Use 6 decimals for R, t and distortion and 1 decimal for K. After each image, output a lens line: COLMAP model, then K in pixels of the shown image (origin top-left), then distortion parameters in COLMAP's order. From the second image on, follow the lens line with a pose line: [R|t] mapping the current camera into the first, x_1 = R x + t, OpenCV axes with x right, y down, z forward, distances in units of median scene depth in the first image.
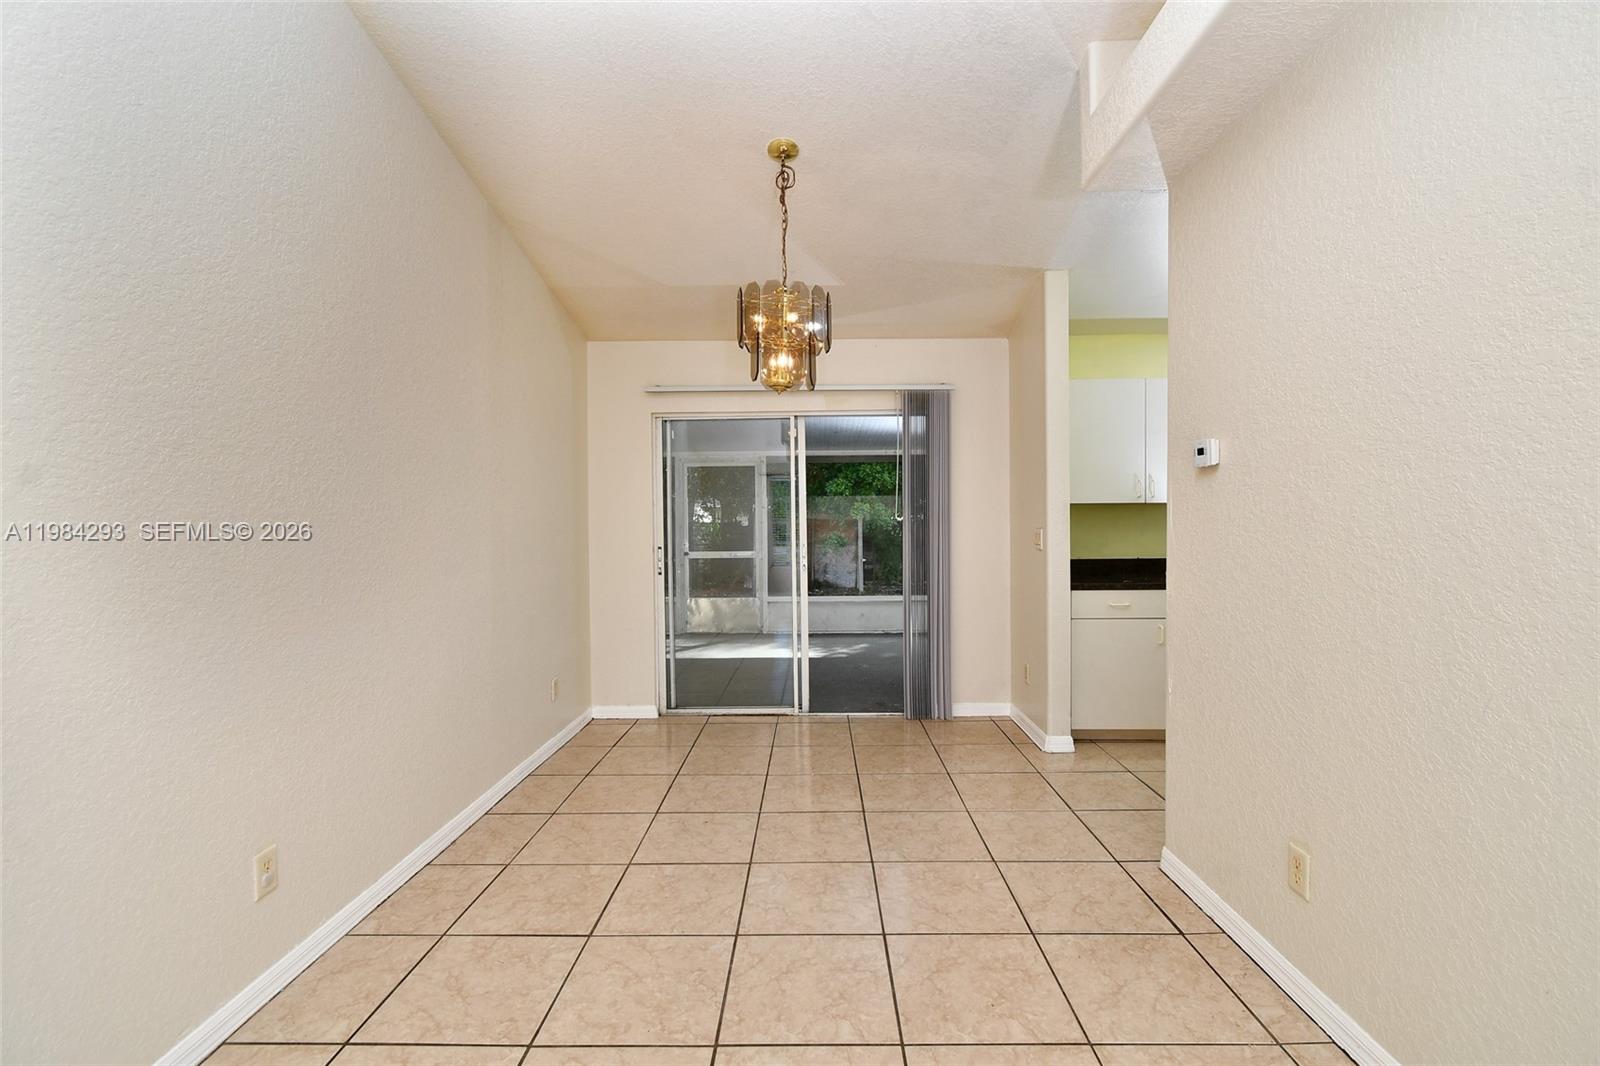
lens RADIAL K [[699.4, 0, 800.7], [0, 699.4, 529.1], [0, 0, 1]] dist [0.000121, -0.000002]
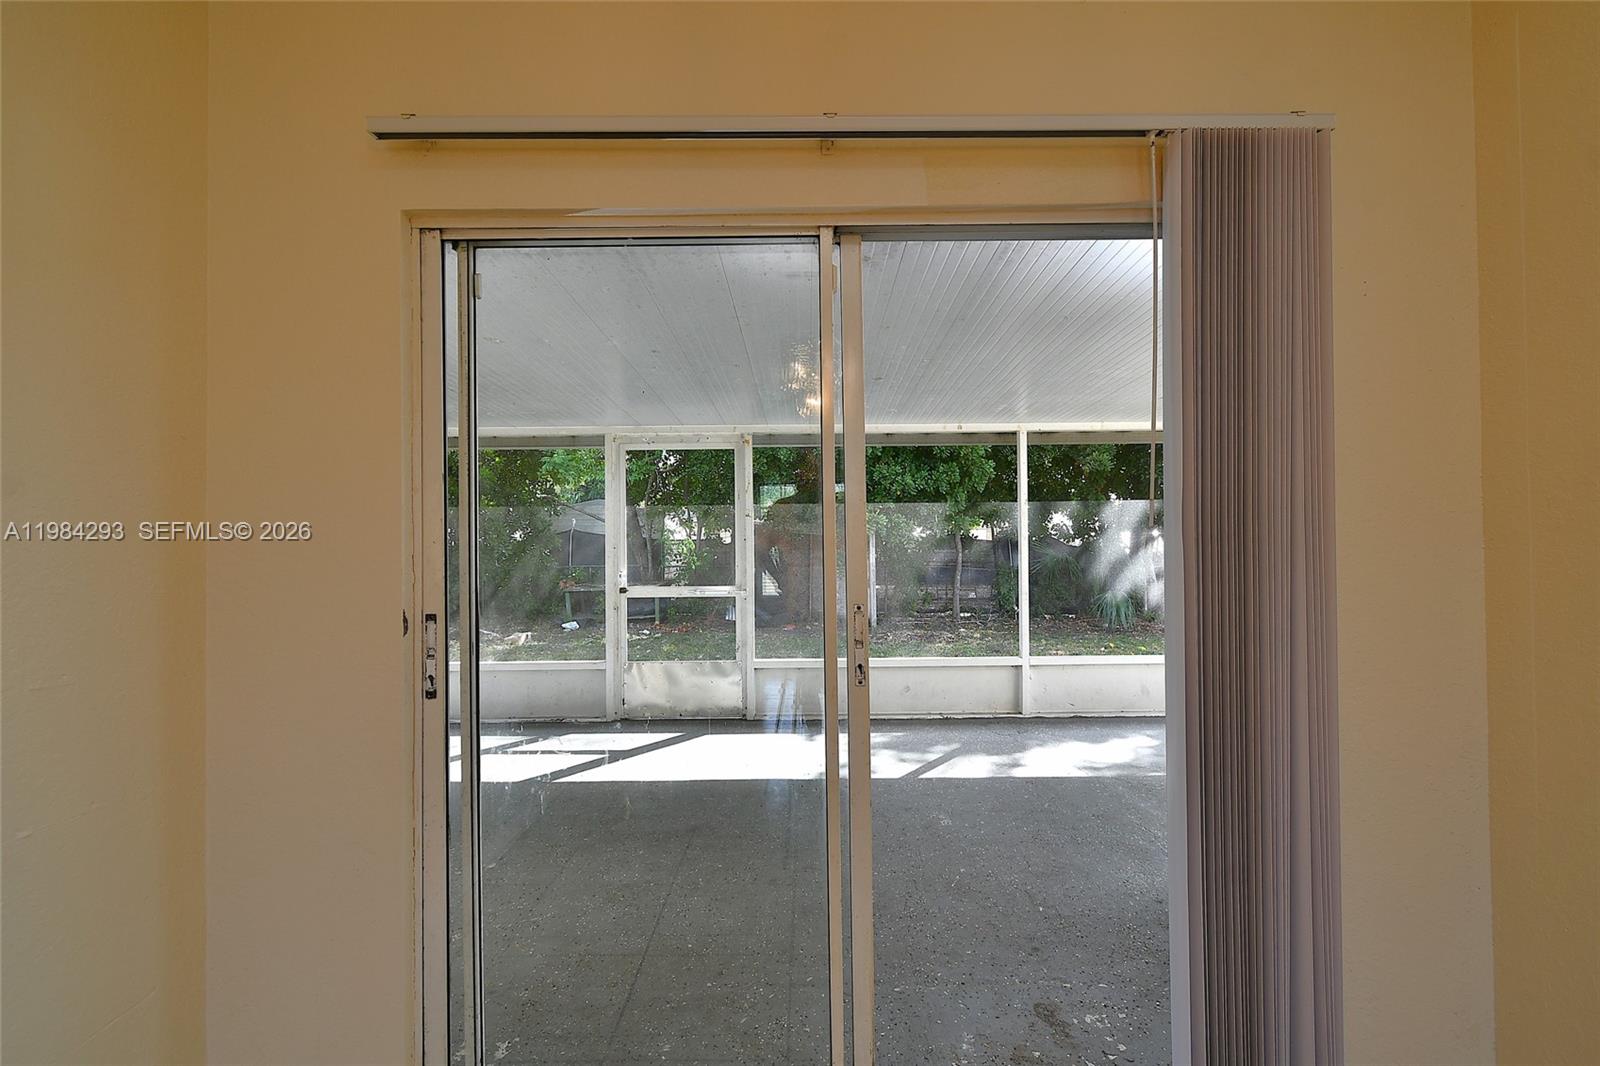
lens RADIAL K [[699.4, 0, 801.9], [0, 699.4, 537.0], [0, 0, 1]] dist [0.000121, -0.000002]
pose [[0.999823, -0.000199, 0.018820, -0.017559], [0.000421, 0.999930, -0.011787, -0.004099], [-0.018816, 0.011793, 0.999753, 0.376524]]
